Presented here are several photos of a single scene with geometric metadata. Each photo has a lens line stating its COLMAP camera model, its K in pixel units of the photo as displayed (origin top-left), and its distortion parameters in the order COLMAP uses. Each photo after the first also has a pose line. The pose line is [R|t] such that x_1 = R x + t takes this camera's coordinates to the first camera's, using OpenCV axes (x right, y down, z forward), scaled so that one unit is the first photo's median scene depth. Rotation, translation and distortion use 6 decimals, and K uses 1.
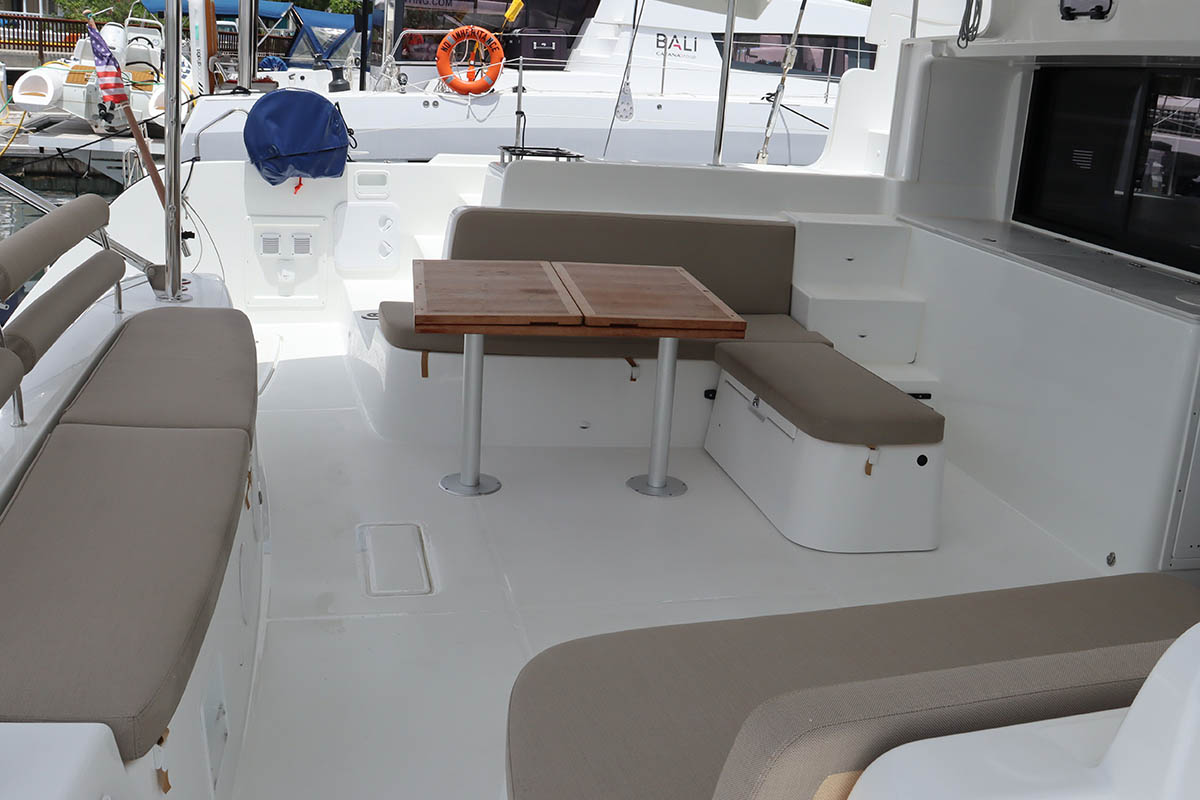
lens RADIAL K [[1228.3, 0, 600.0], [0, 1228.3, 400.0], [0, 0, 1]] dist [-0.141564, 0.009263]
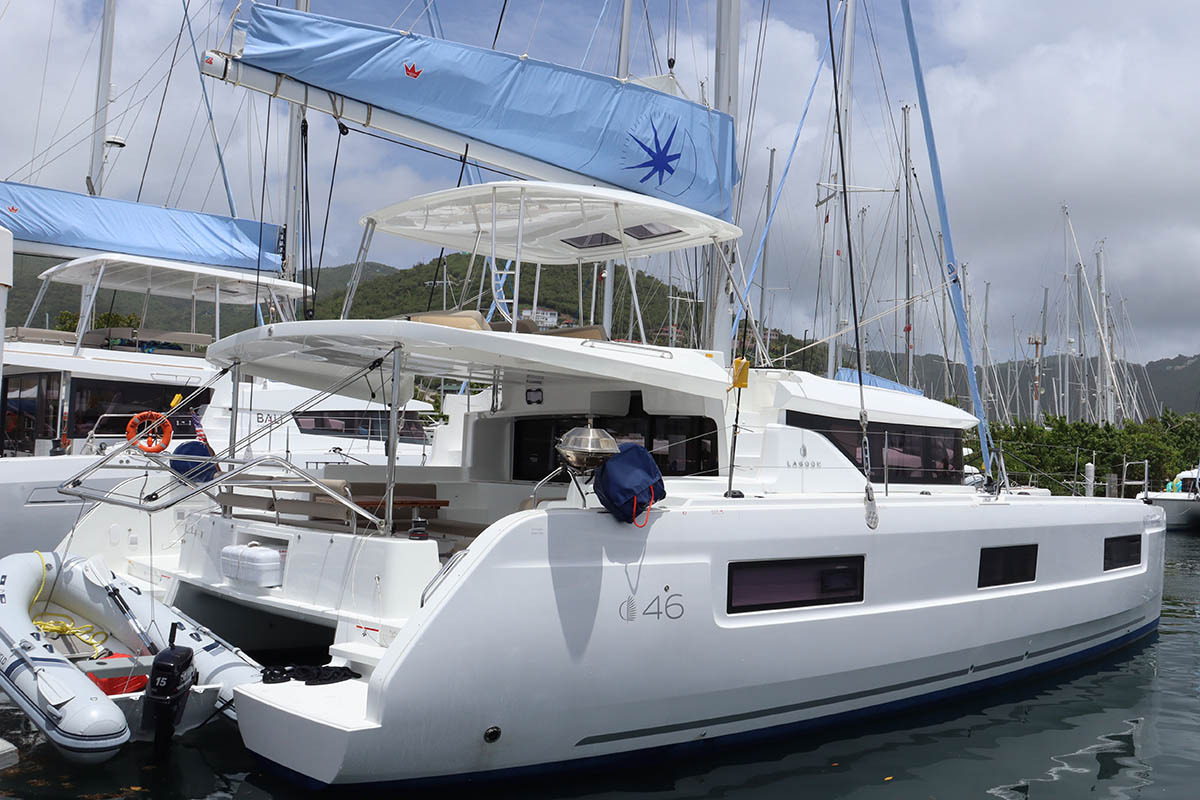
lens RADIAL K [[1299.4, 0, 600.0], [0, 1299.4, 400.0], [0, 0, 1]] dist [-0.167952, 0.007210]
pose [[0.902043, -0.021617, 0.431105, -0.677250], [0.147417, 0.954123, -0.260611, 0.437161], [-0.405694, 0.298635, 0.863846, -1.512993]]
